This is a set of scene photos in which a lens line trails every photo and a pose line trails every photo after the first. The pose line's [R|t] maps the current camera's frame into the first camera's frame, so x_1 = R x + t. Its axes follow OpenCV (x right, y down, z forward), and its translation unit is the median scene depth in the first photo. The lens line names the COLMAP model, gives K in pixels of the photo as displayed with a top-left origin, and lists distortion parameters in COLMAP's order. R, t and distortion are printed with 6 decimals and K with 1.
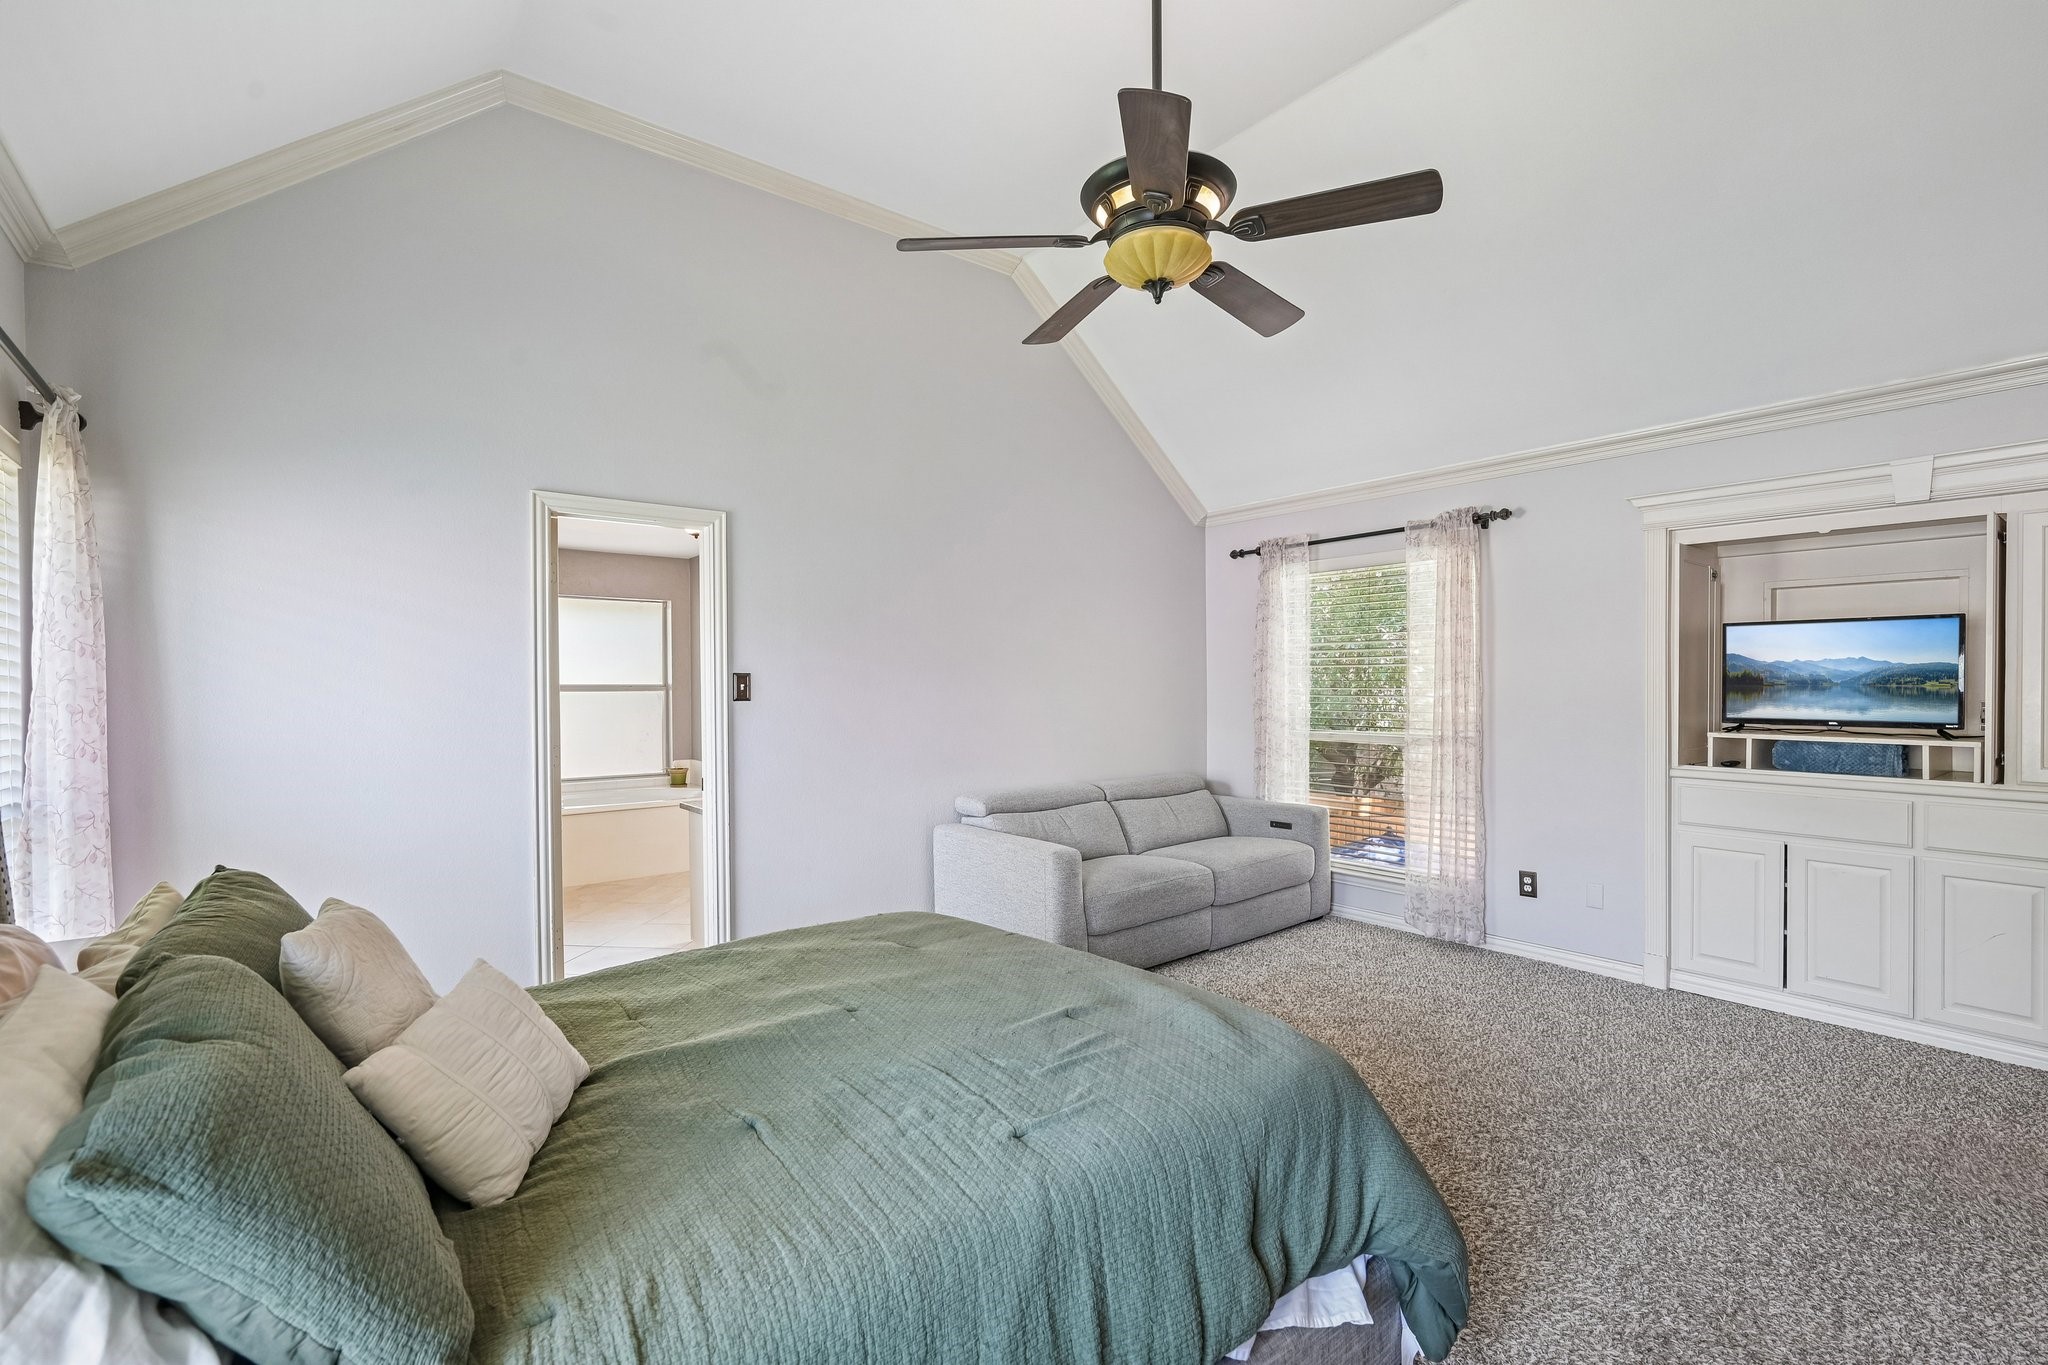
lens RADIAL K [[918.4, 0, 1029.0], [0, 918.4, 687.7], [0, 0, 1]] dist [0.001979, 0.000614]
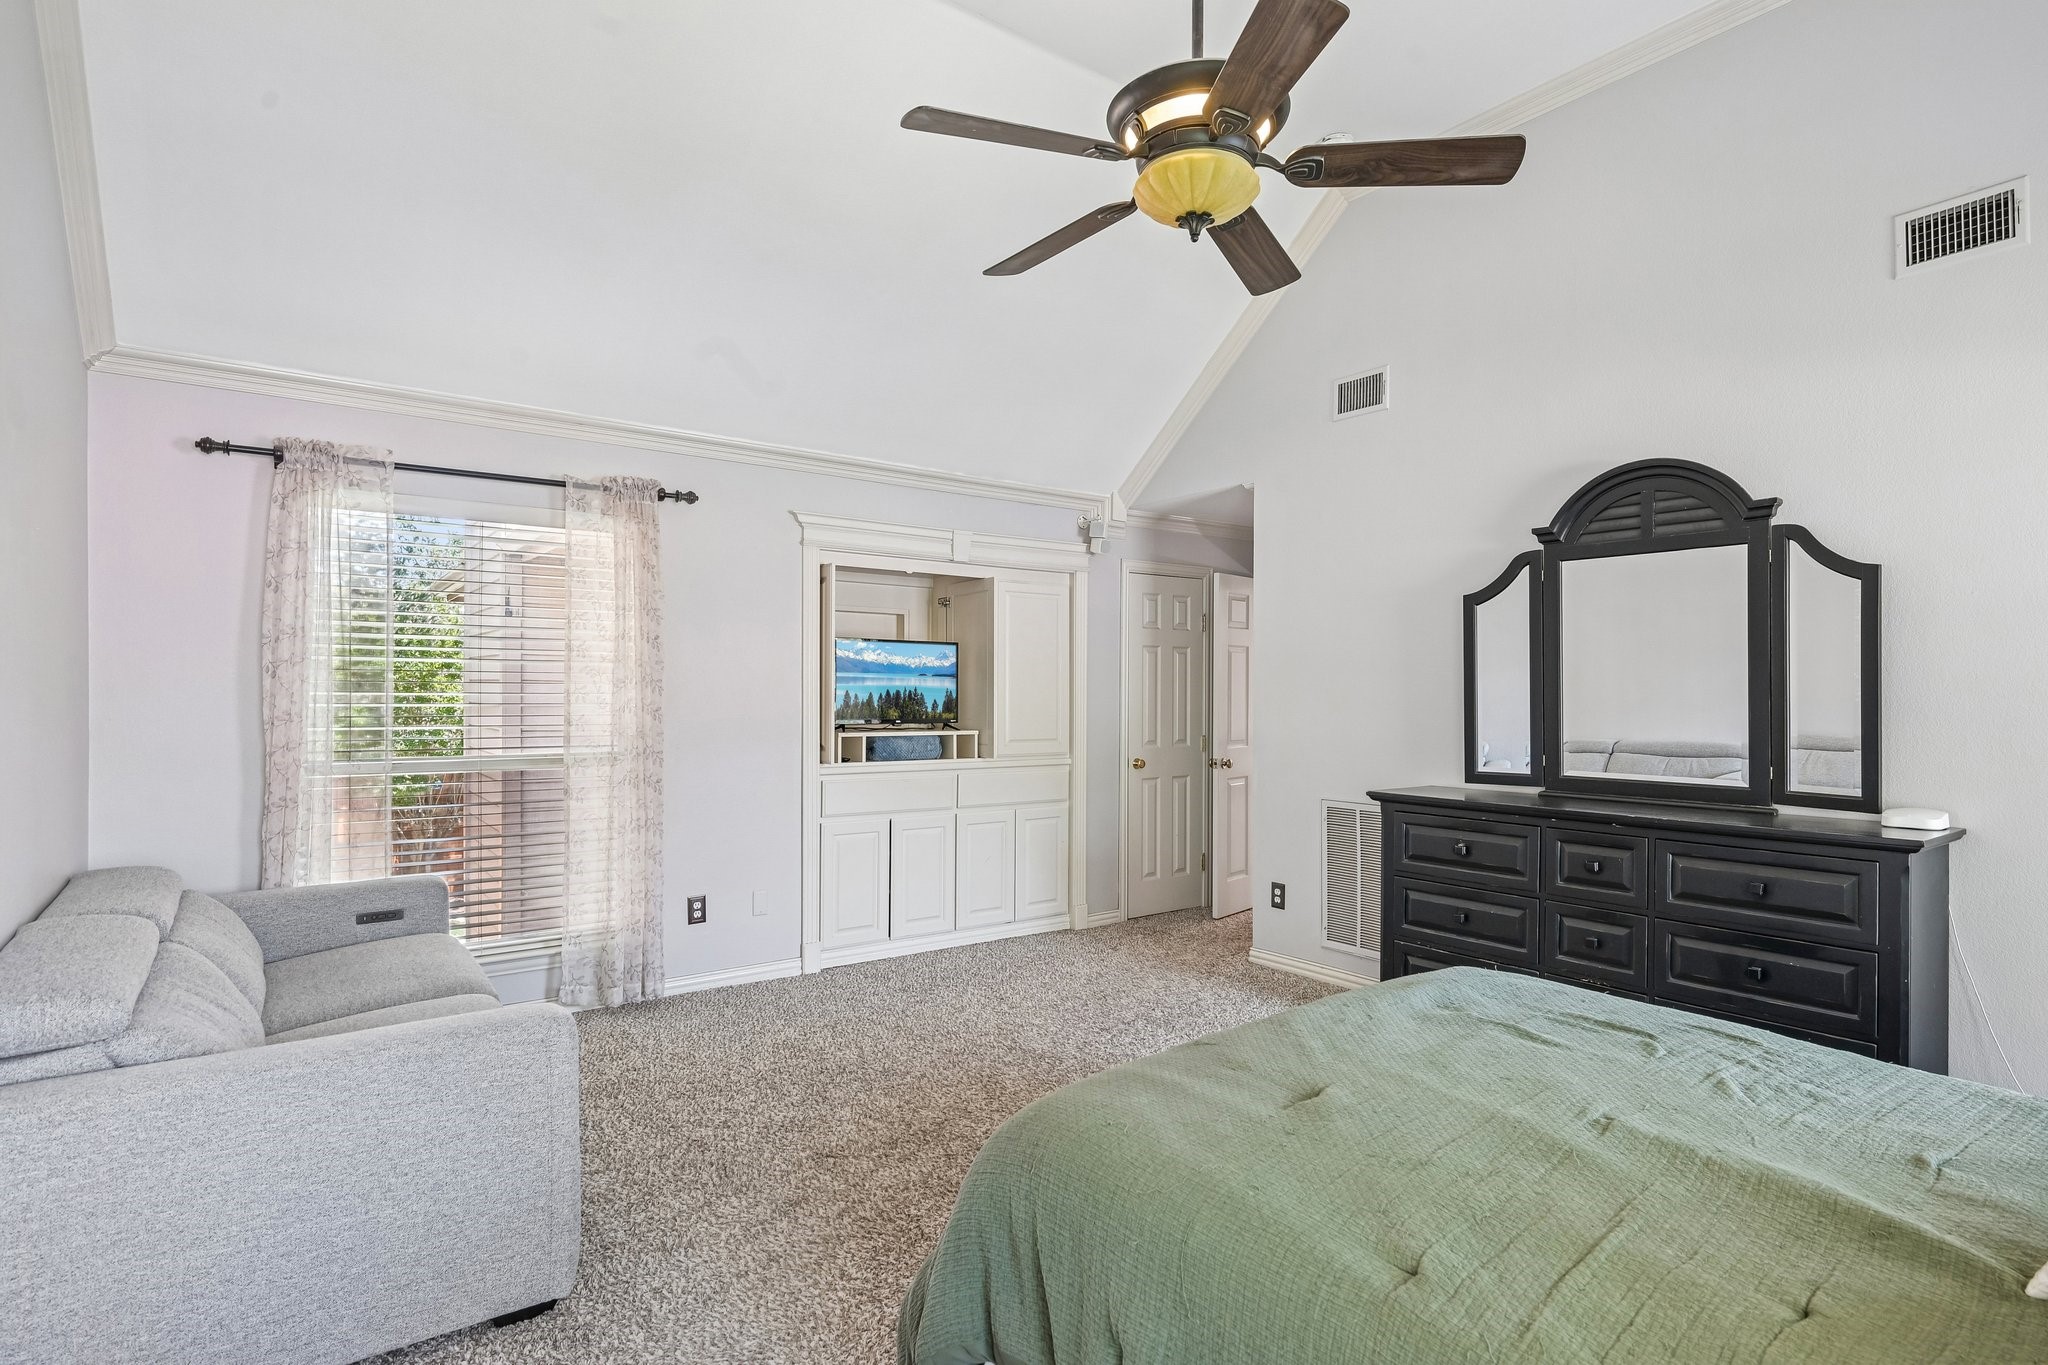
lens RADIAL K [[1033.7, 0, 1029.3], [0, 1033.7, 687.6], [0, 0, 1]] dist [0.002492, 0.000124]
pose [[0.045505, 0.006379, 0.998944, -0.465253], [-0.002643, 0.999977, -0.006265, -0.000147], [-0.998961, -0.002356, 0.045521, 0.628978]]
